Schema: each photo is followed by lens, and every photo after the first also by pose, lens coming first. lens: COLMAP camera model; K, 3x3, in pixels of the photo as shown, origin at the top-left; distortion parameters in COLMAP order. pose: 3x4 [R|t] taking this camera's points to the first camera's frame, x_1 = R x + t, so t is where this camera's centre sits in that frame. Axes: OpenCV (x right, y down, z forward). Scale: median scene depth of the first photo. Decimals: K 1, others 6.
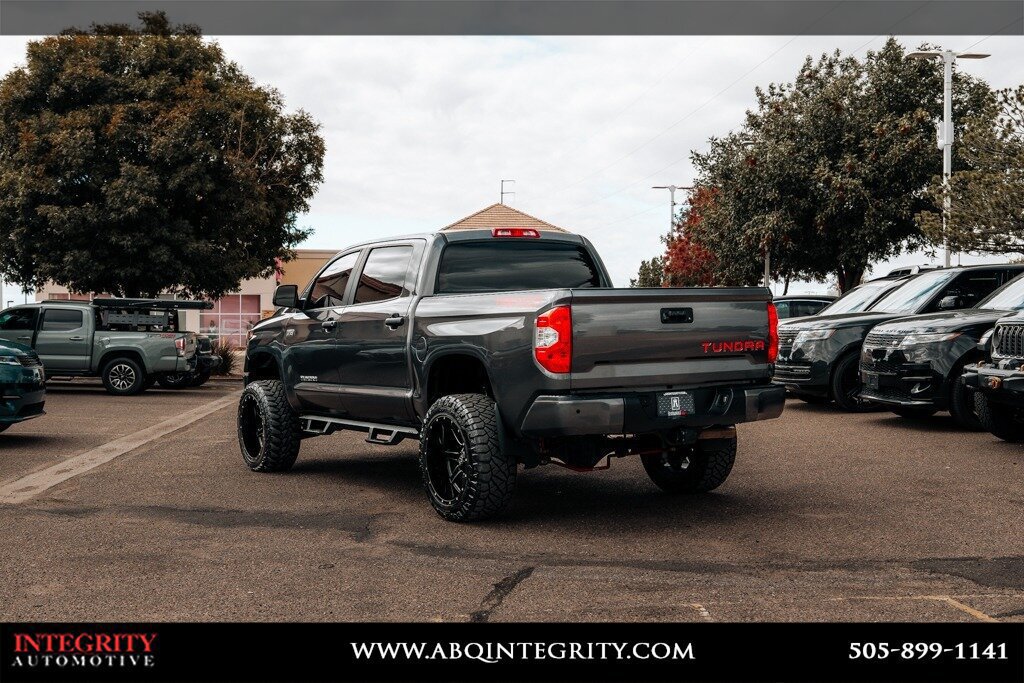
lens RADIAL K [[1224.1, 0, 514.2], [0, 1224.1, 352.5], [0, 0, 1]] dist [0.038805, 0.000000]
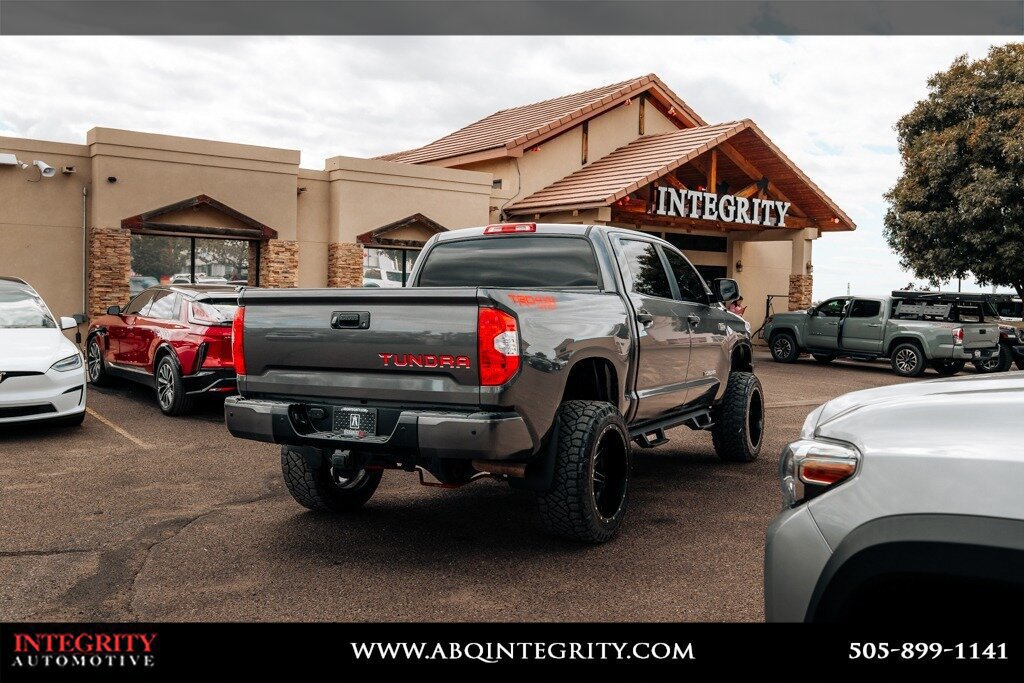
lens RADIAL K [[949.9, 0, 514.2], [0, 949.9, 338.6], [0, 0, 1]] dist [-0.006031, 0.000000]
pose [[0.510610, 0.049262, -0.858400, 0.209305], [-0.040899, 0.998619, 0.032980, -0.012053], [0.858839, 0.018268, 0.511919, 0.204472]]
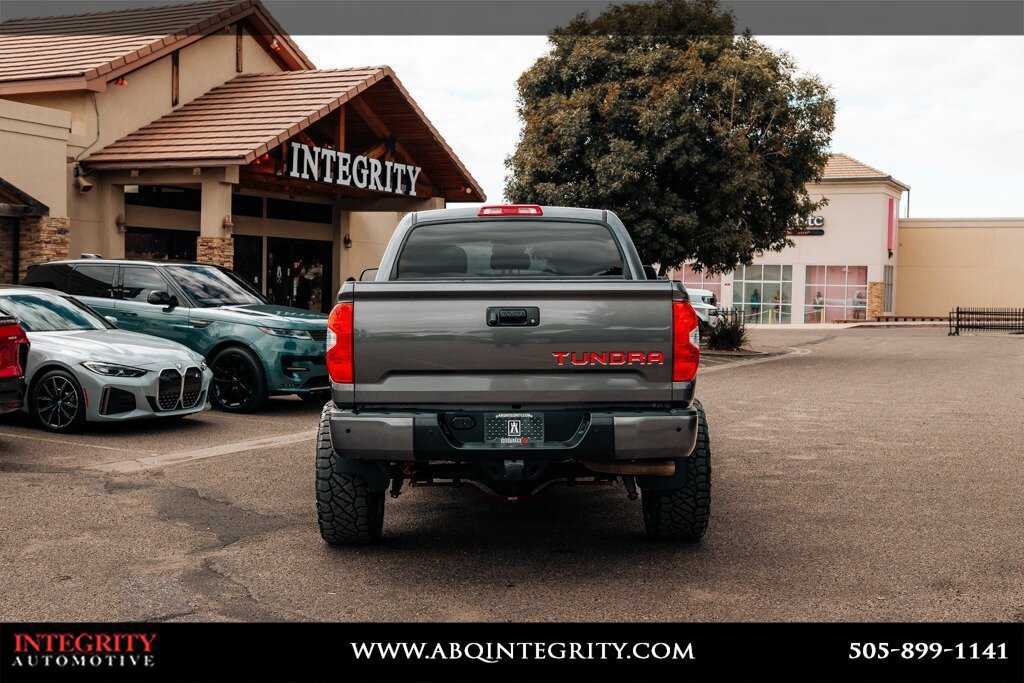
lens RADIAL K [[1224.1, 0, 522.0], [0, 1224.1, 335.6], [0, 0, 1]] dist [0.038805, 0.000000]
pose [[0.855611, 0.036324, -0.516344, 0.147472], [-0.030217, 0.999339, 0.020231, -0.009292], [0.516737, -0.001707, 0.856143, 0.089246]]
